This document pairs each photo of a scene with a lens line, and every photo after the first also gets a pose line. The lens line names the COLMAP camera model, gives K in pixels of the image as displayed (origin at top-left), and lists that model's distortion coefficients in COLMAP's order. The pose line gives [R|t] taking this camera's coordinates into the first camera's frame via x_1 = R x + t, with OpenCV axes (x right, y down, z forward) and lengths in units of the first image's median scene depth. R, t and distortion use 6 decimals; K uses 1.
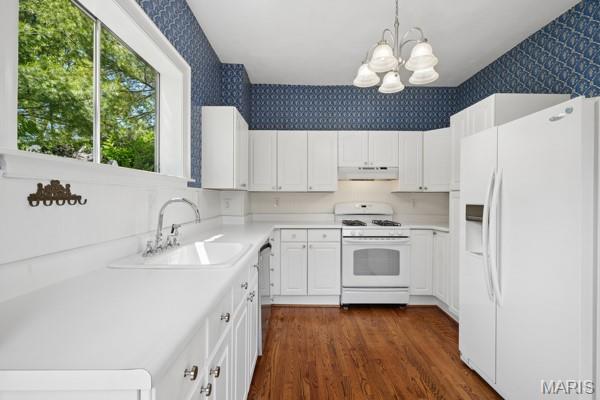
lens RADIAL K [[264.1, 0, 297.6], [0, 264.1, 198.9], [0, 0, 1]] dist [0.002065, 0.000387]
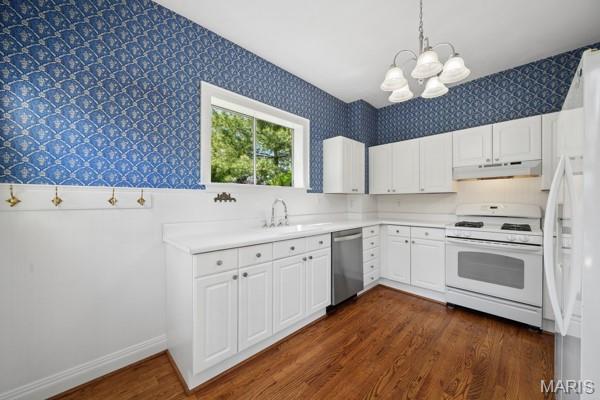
lens RADIAL K [[221.1, 0, 301.3], [0, 221.1, 199.5], [0, 0, 1]] dist [-0.001148, -0.000055]
pose [[0.702364, -0.008786, -0.711764, 0.392428], [0.002865, 0.999951, -0.009516, 0.007519], [0.711812, 0.004644, 0.702355, 0.000243]]
